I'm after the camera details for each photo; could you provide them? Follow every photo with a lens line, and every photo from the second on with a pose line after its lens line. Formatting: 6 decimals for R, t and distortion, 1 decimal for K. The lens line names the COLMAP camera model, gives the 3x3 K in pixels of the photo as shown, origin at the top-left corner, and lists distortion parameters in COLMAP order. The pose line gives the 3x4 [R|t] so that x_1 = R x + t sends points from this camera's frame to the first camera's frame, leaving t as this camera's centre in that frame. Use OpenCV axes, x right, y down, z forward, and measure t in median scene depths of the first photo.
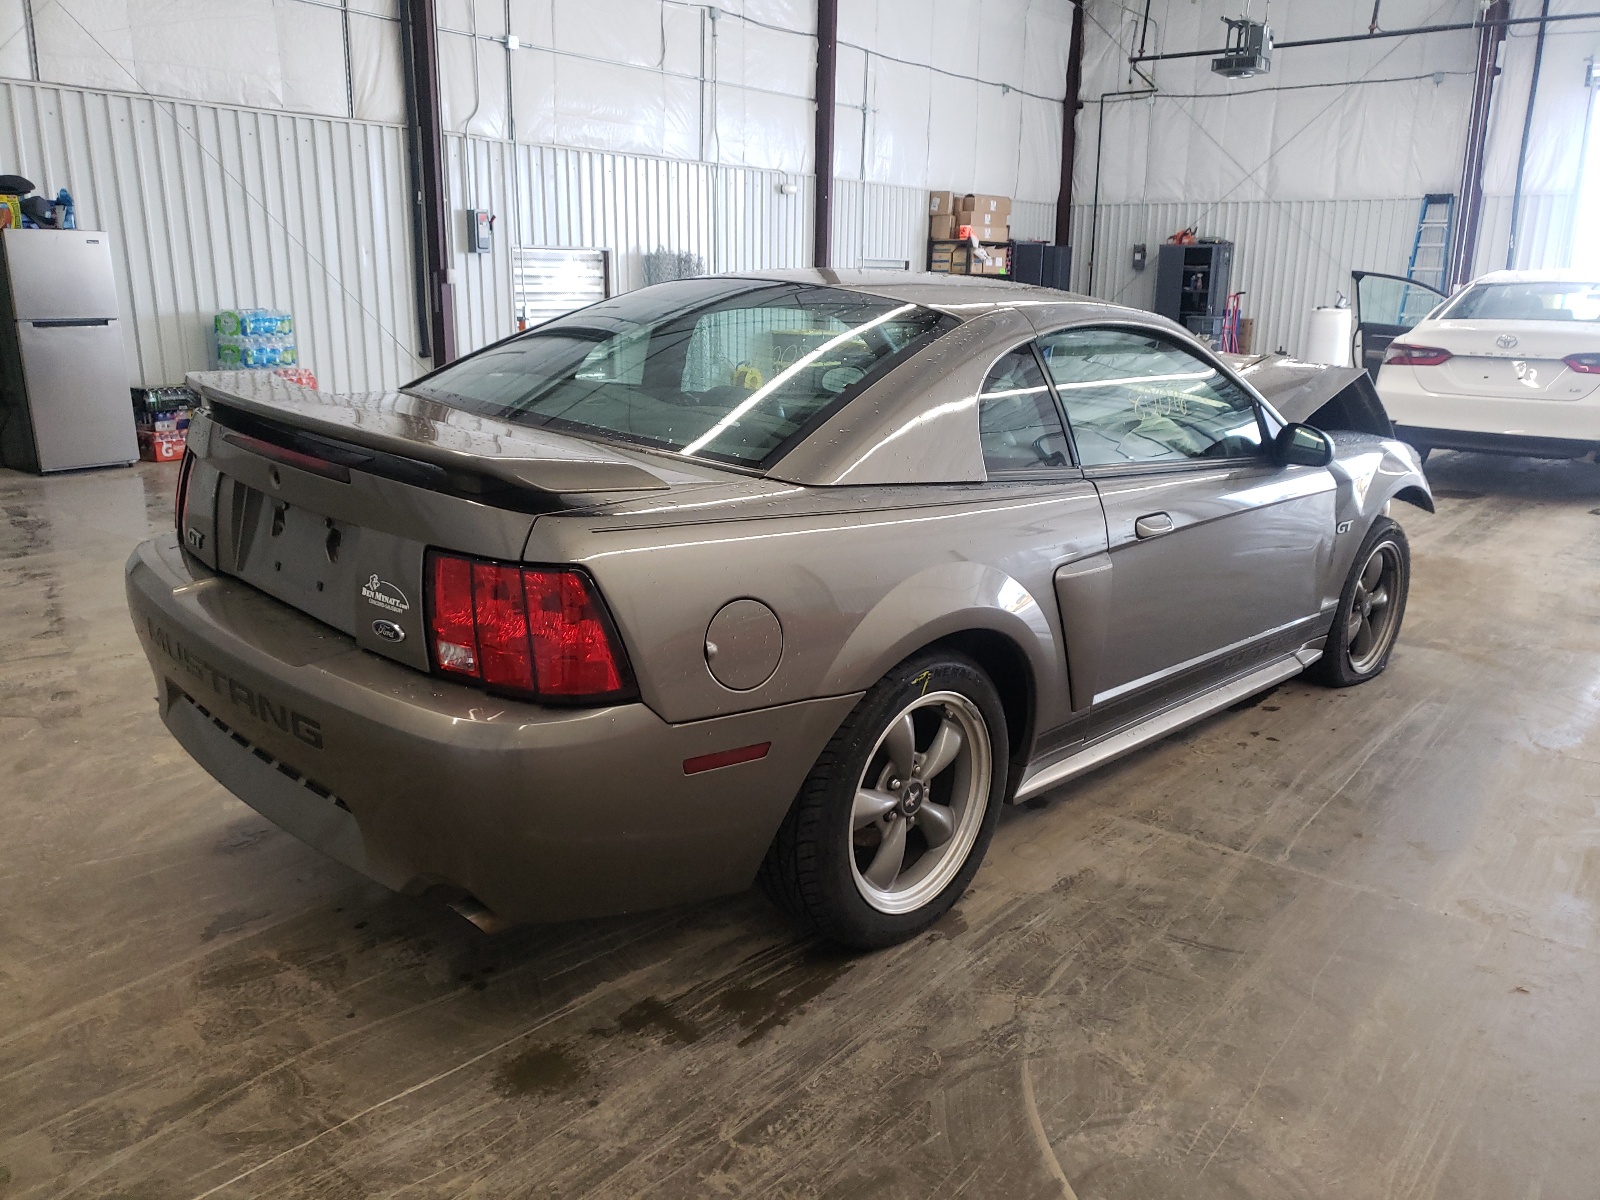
lens RADIAL K [[1221.3, 0, 831.5], [0, 1221.3, 598.4], [0, 0, 1]] dist [0.002100, -0.002081]
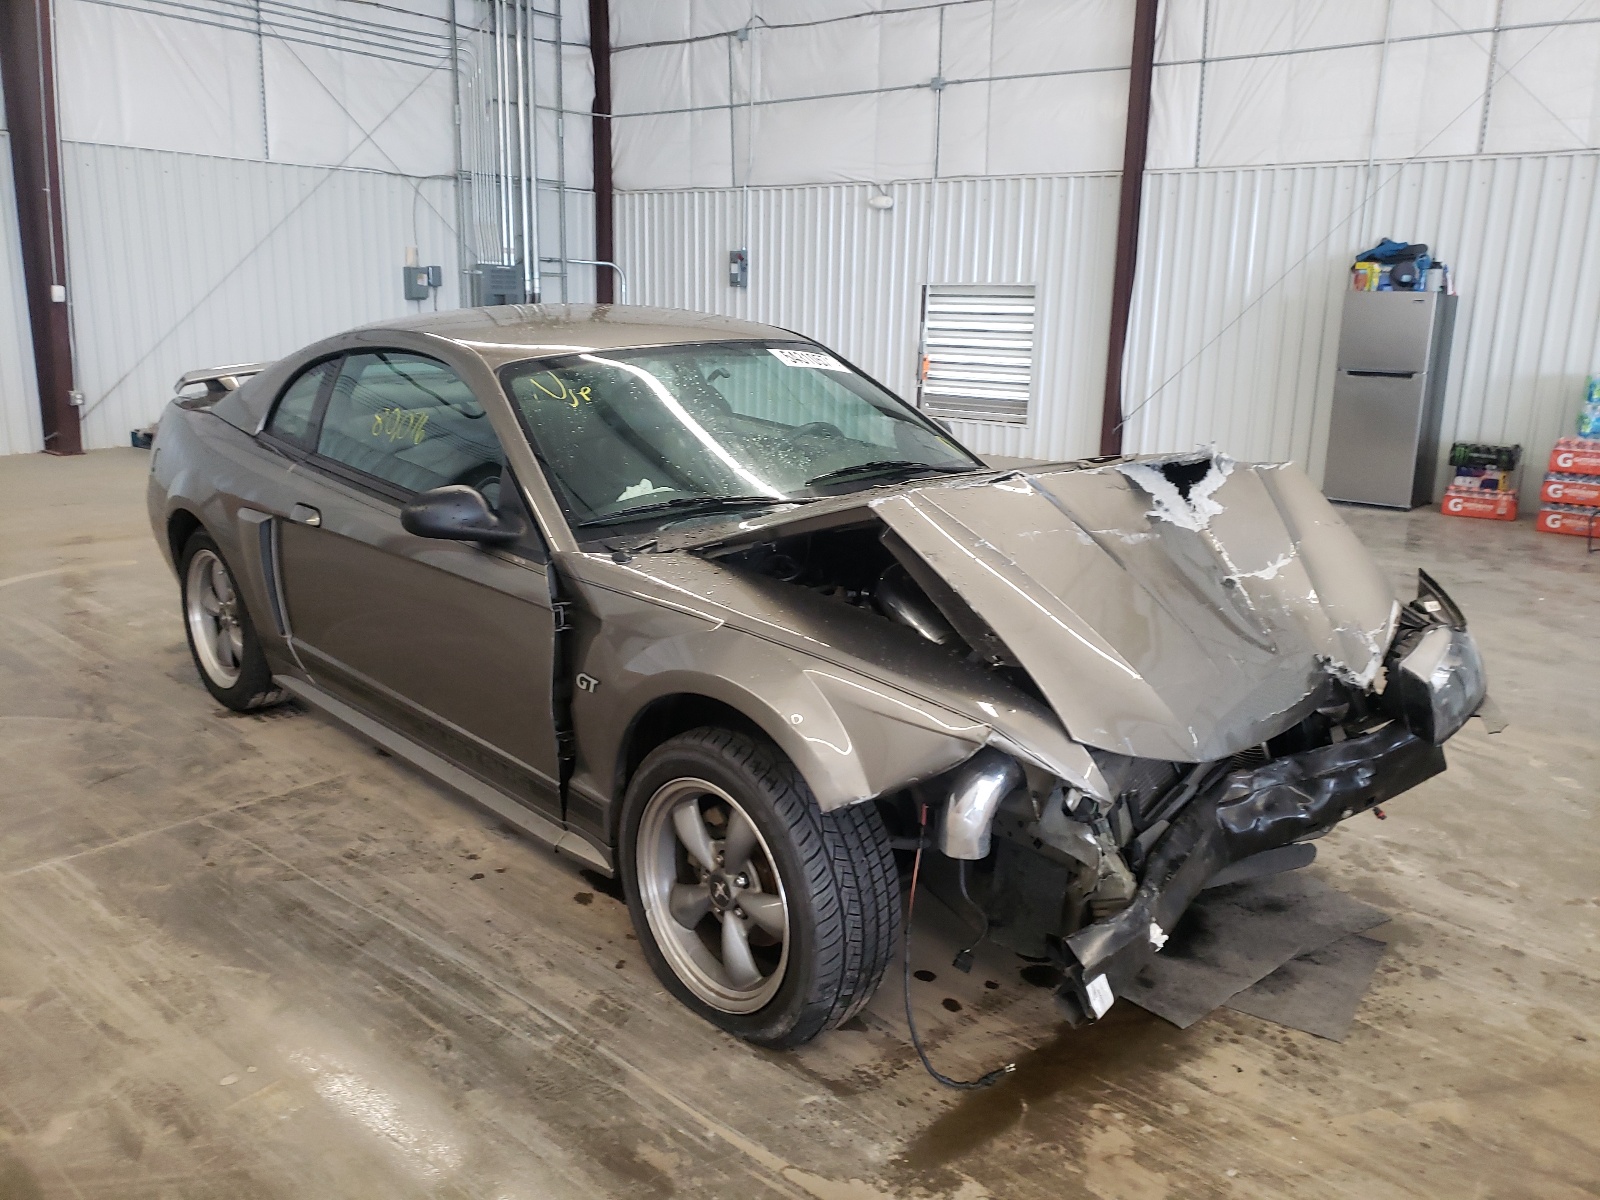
lens RADIAL K [[1221.3, 0, 831.5], [0, 1221.3, 598.4], [0, 0, 1]] dist [0.002100, -0.002081]
pose [[-0.013559, 0.221223, -0.975129, 0.491061], [-0.275918, 0.936527, 0.216302, -0.131981], [0.961085, 0.271989, 0.048341, 0.504237]]
